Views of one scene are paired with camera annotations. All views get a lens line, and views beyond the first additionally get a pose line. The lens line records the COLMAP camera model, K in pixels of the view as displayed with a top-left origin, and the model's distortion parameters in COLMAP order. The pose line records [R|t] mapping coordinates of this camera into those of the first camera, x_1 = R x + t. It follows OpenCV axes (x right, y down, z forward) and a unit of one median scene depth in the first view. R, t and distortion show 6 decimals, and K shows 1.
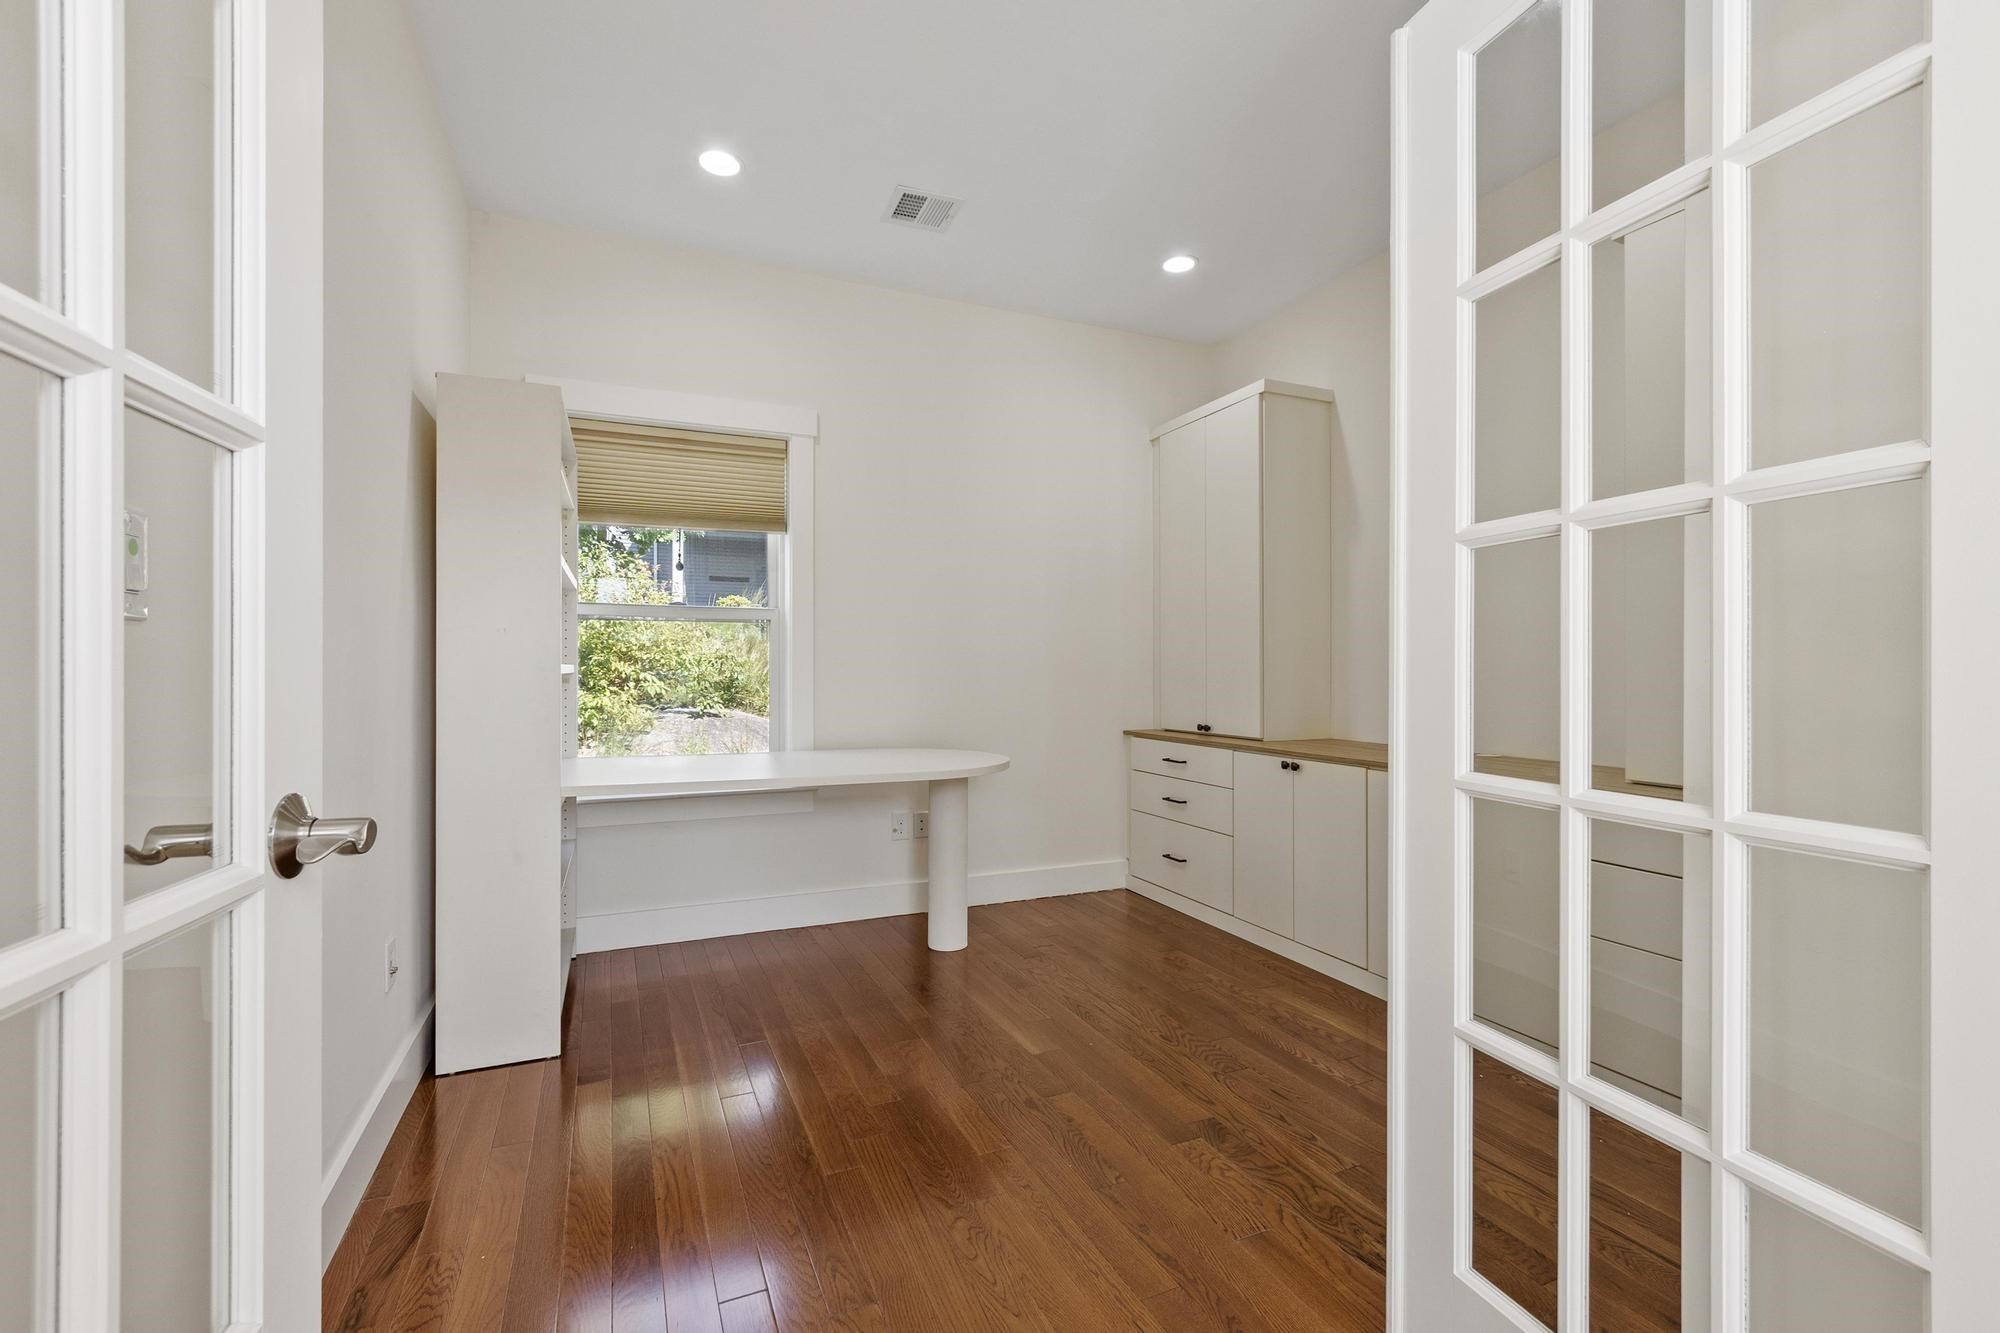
lens RADIAL K [[878.2, 0, 995.2], [0, 878.2, 663.6], [0, 0, 1]] dist [0.004088, 0.000087]
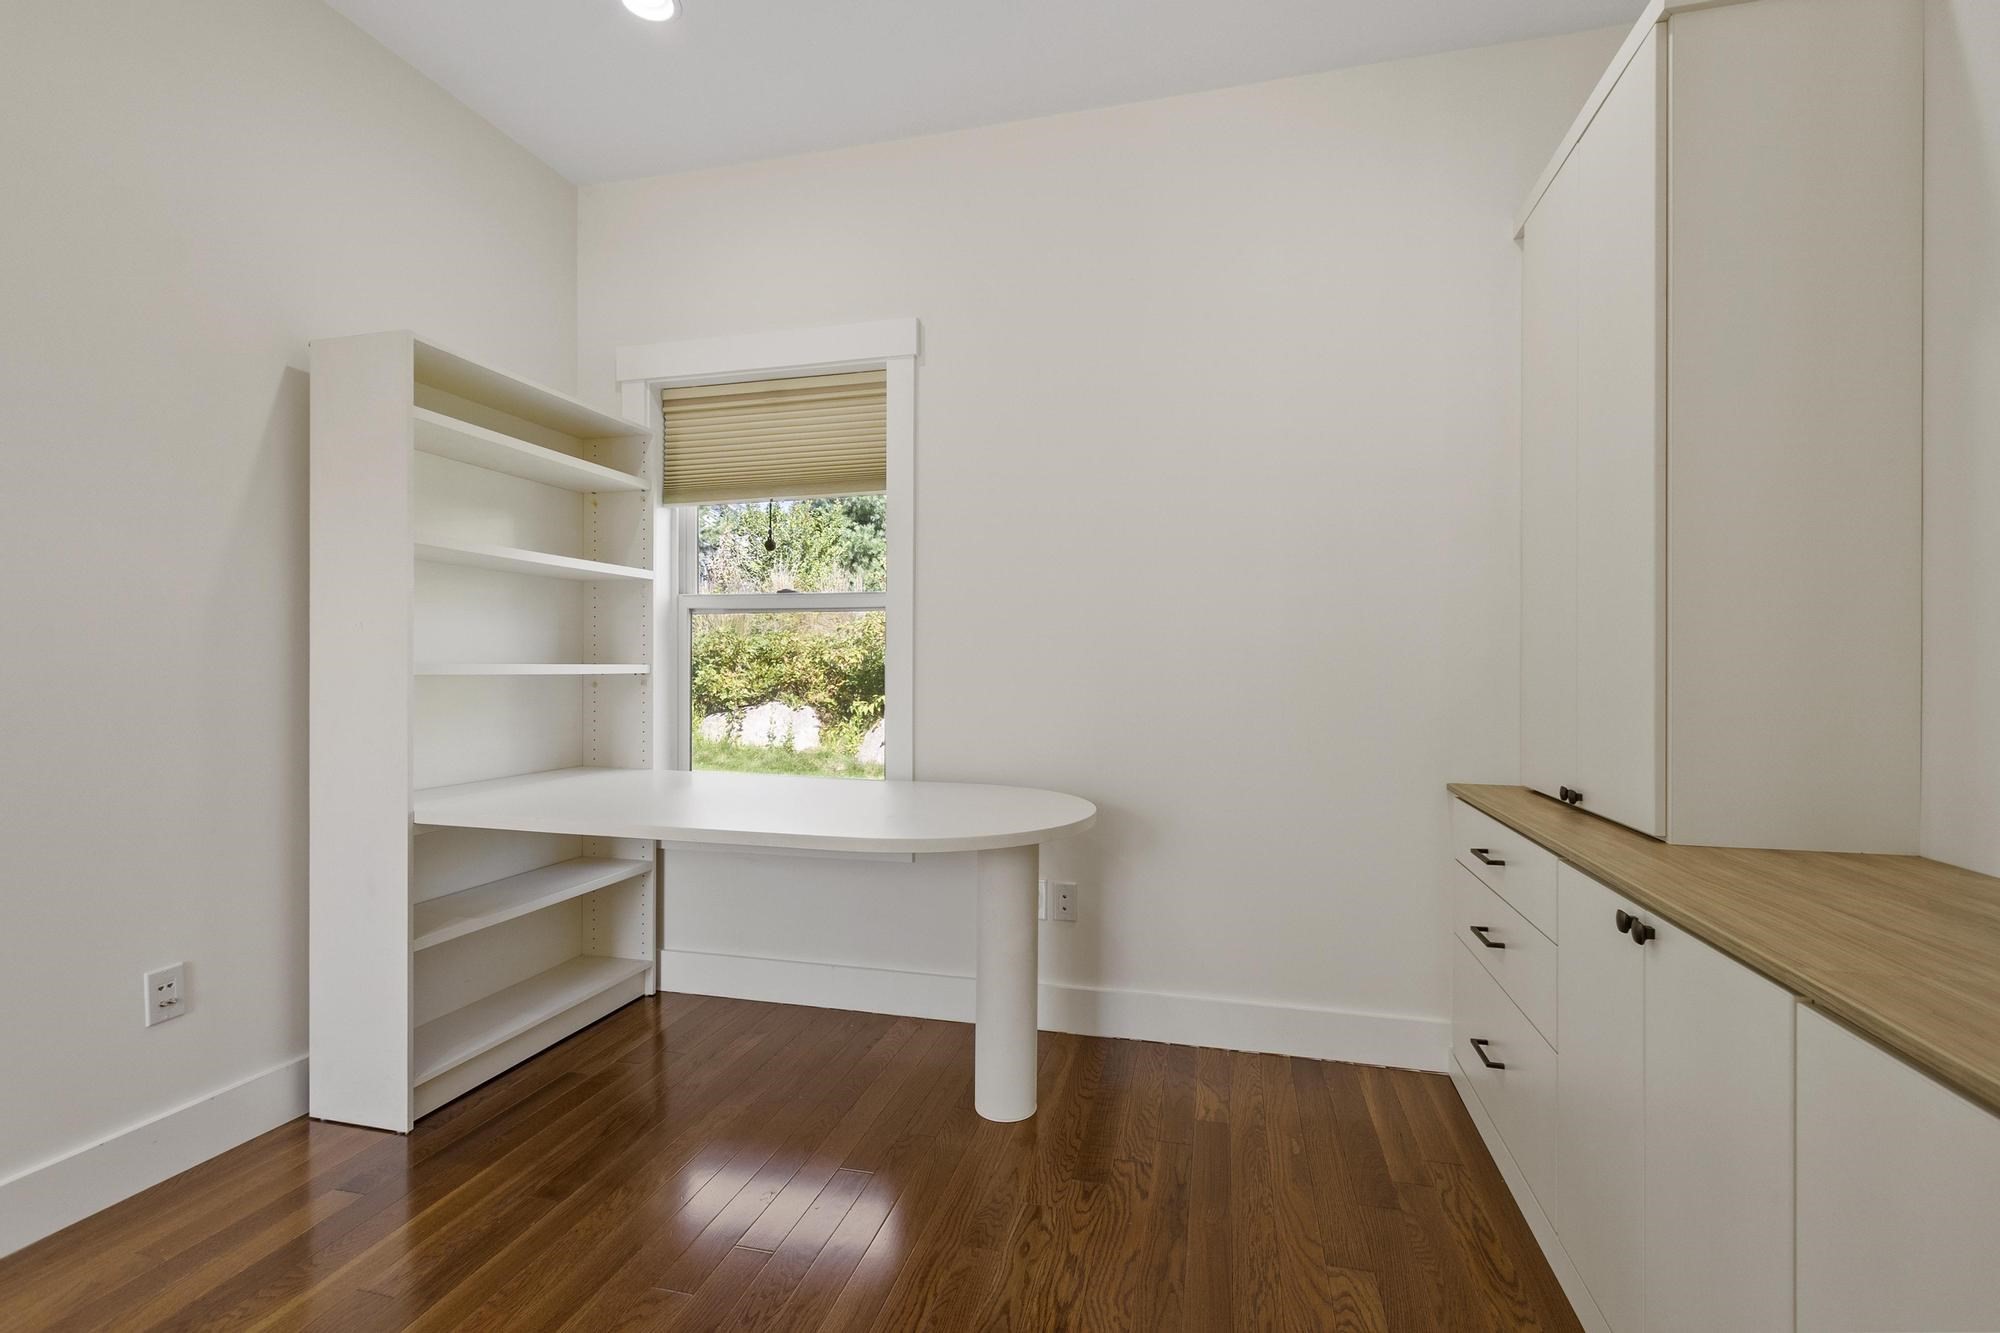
lens RADIAL K [[878.2, 0, 1003.9], [0, 878.2, 672.0], [0, 0, 1]] dist [0.004088, 0.000087]
pose [[0.790054, 0.003318, -0.613029, 0.312787], [0.000507, 0.999981, 0.006065, 0.003420], [0.613038, -0.005102, 0.790037, 0.471840]]
